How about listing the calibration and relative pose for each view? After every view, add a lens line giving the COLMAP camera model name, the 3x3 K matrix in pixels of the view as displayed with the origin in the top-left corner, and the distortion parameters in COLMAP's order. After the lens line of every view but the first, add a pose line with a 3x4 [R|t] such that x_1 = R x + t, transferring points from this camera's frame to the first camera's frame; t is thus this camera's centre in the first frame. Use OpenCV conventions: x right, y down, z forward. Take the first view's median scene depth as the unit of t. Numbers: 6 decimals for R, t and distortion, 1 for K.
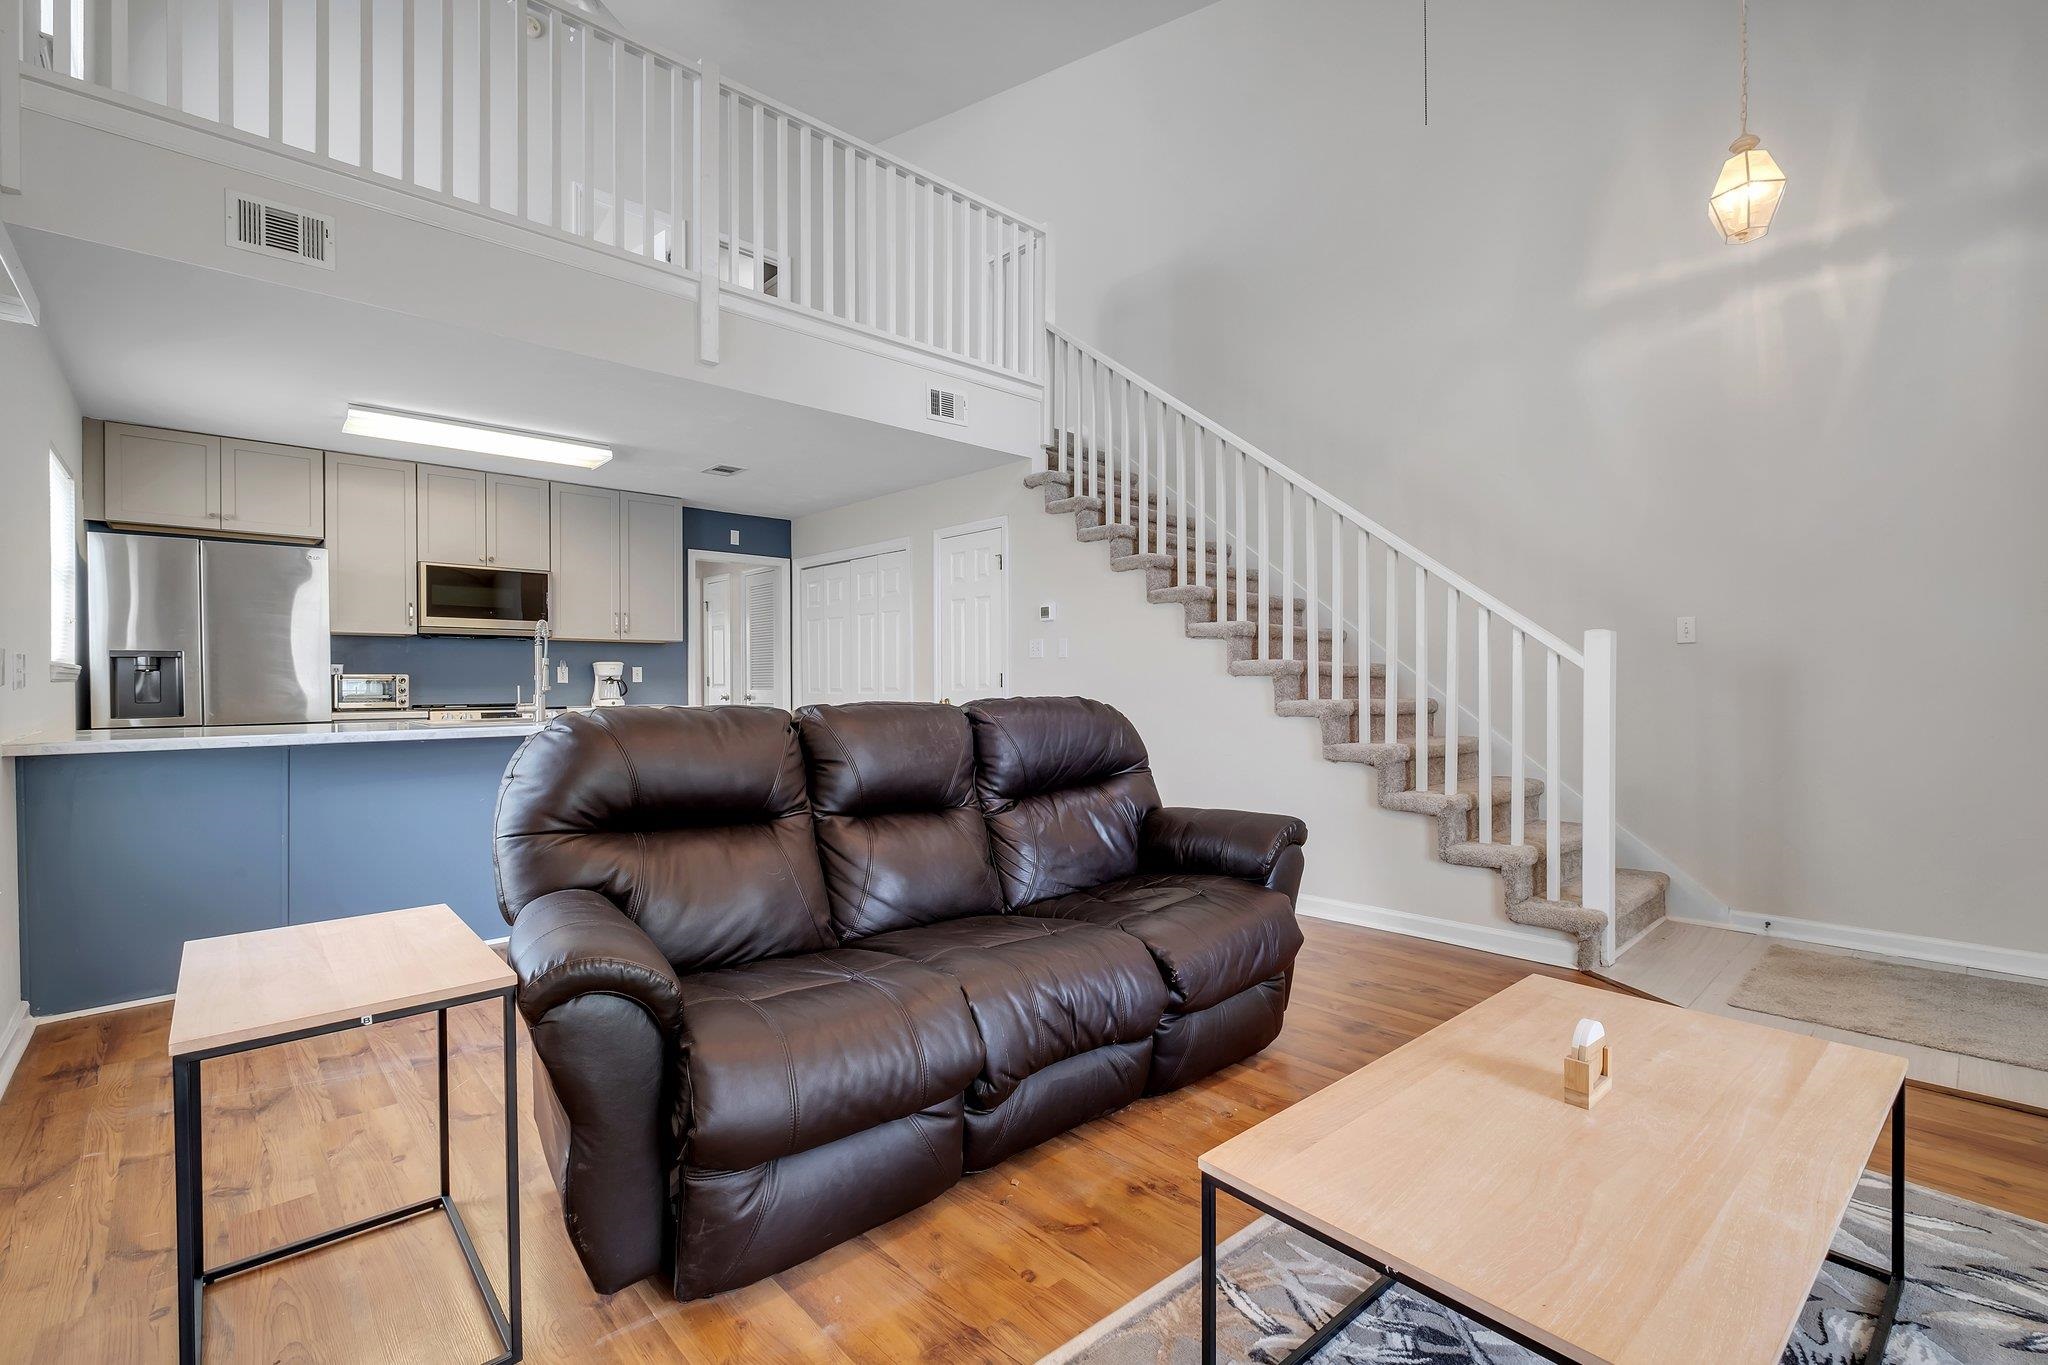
lens RADIAL K [[899.7, 0, 1016.8], [0, 899.7, 686.1], [0, 0, 1]] dist [-0.010200, 0.003163]
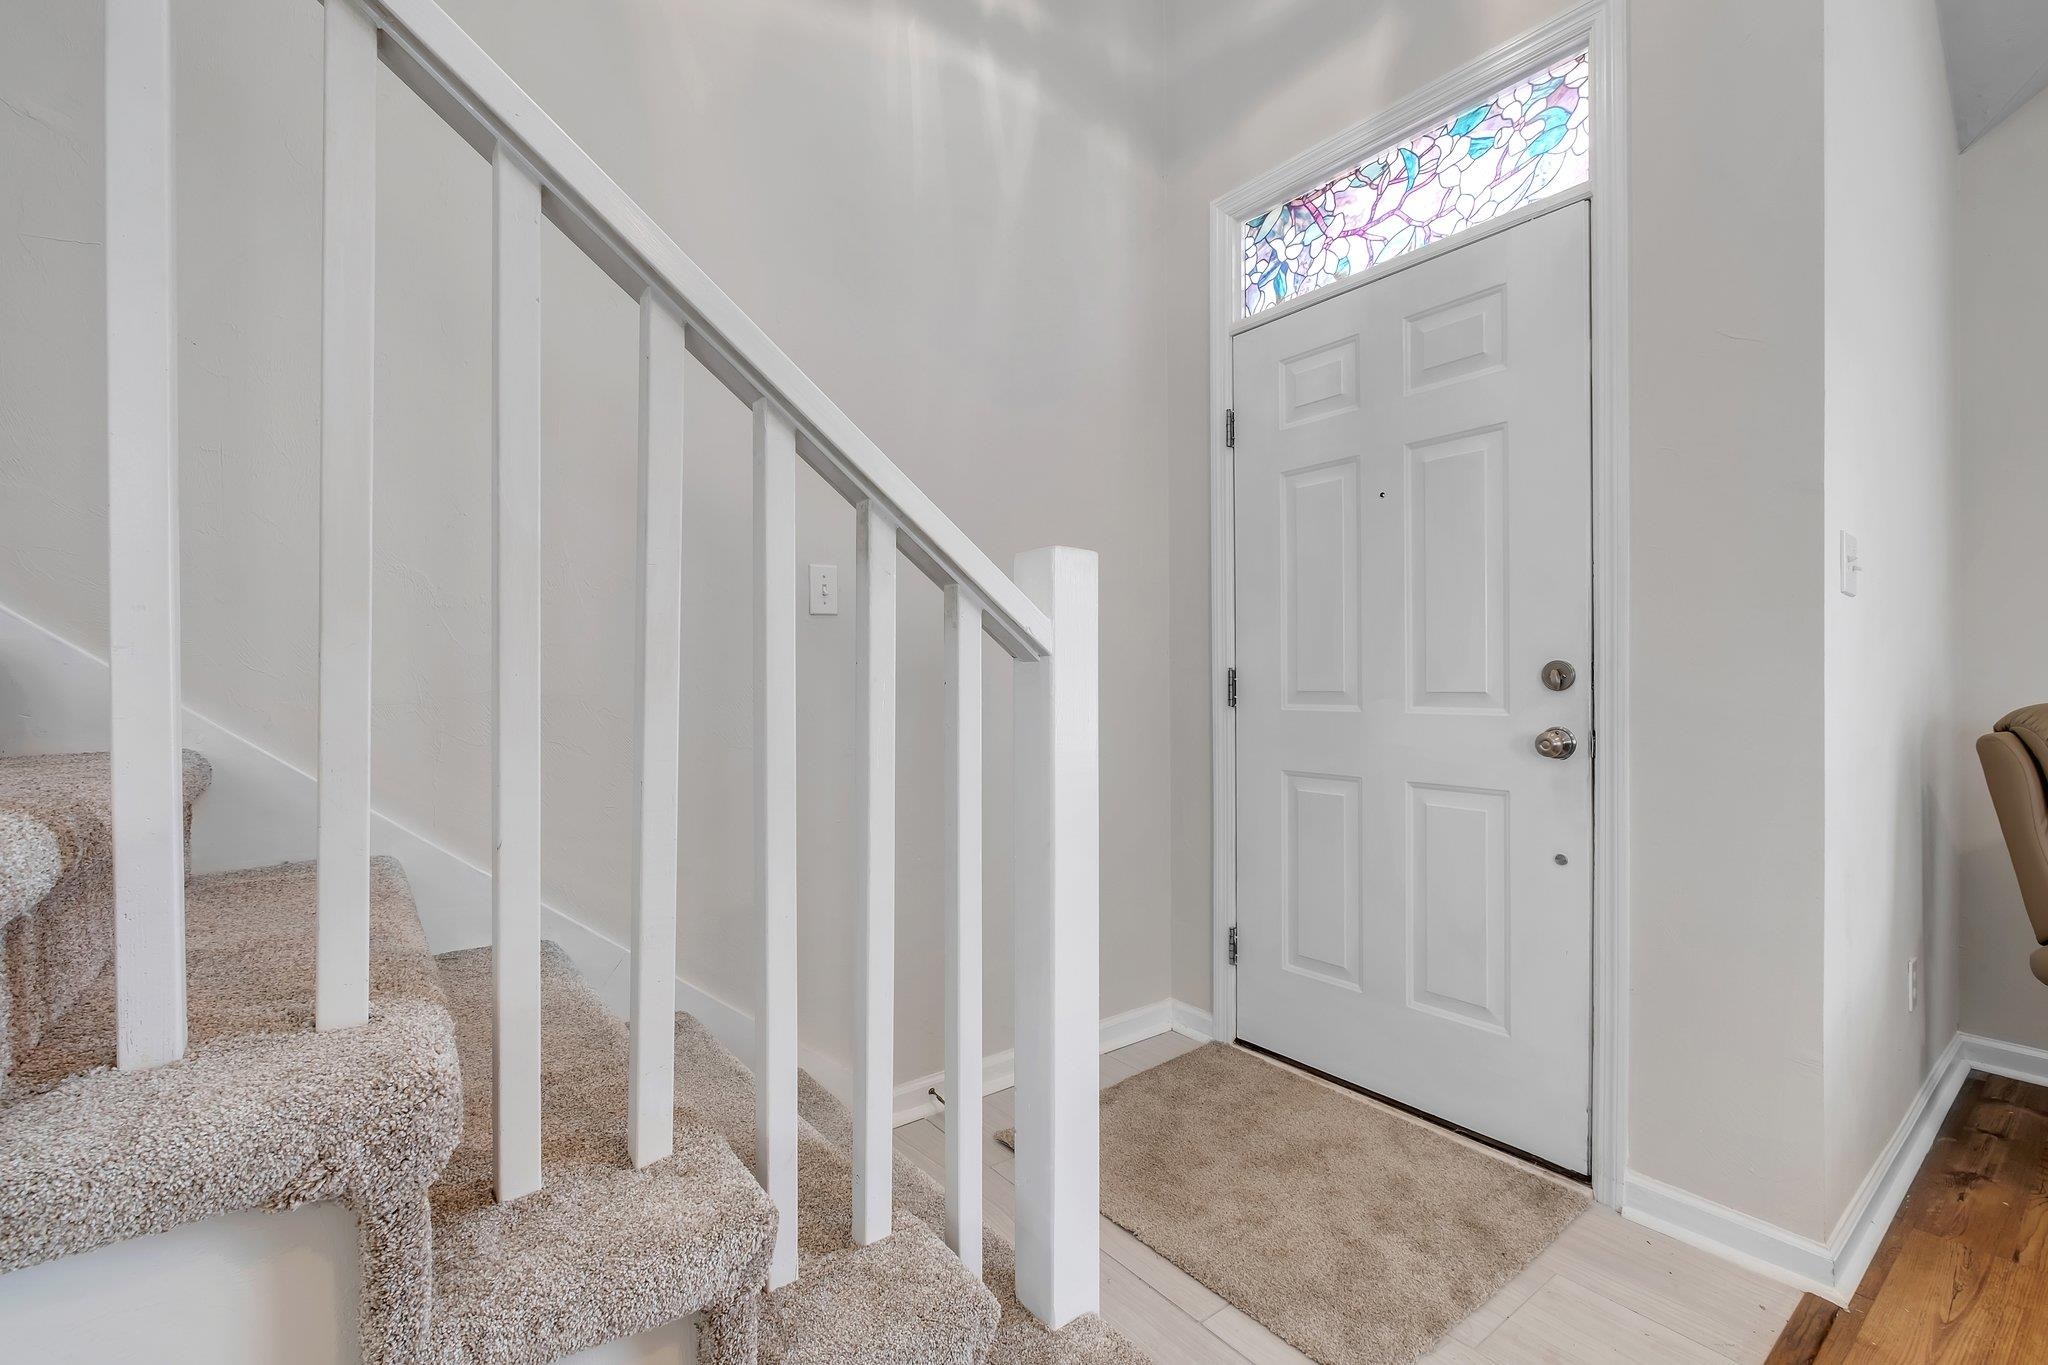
lens RADIAL K [[899.7, 0, 1010.2], [0, 899.7, 683.8], [0, 0, 1]] dist [-0.010200, 0.003163]
pose [[0.093716, -0.005828, 0.995582, 0.189577], [0.011265, 0.999925, 0.004793, -0.008742], [-0.995535, 0.010767, 0.093775, 0.677600]]
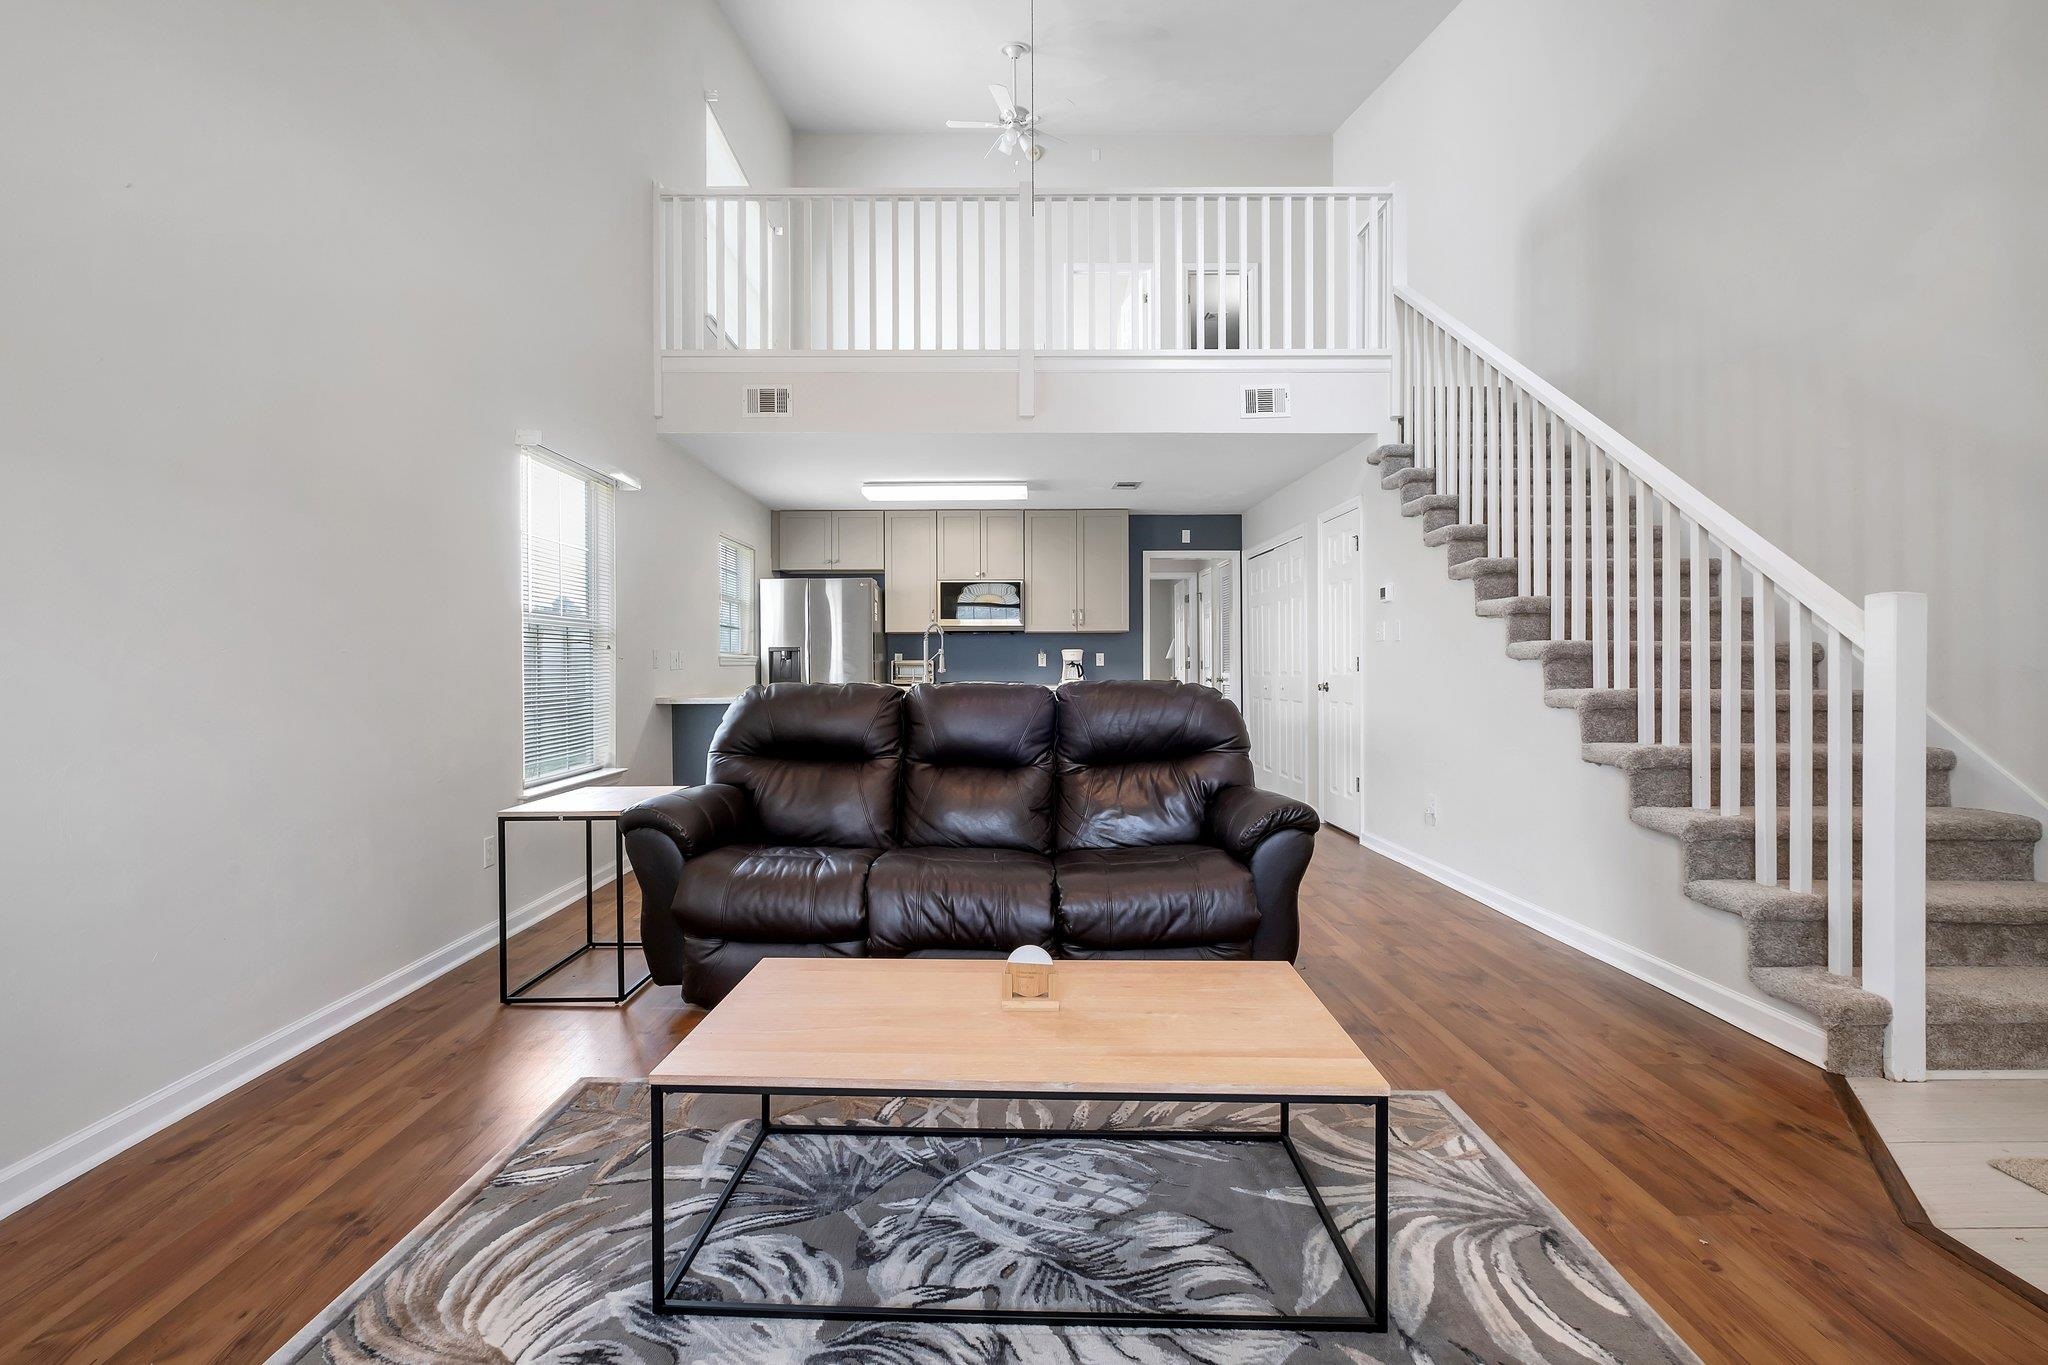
lens RADIAL K [[906.7, 0, 1005.6], [0, 906.7, 669.9], [0, 0, 1]] dist [-0.003293, 0.000099]
pose [[0.739323, 0.003017, -0.673344, 0.414768], [-0.001757, 0.999995, 0.002552, -0.001872], [0.673348, -0.000703, 0.739325, 0.017671]]
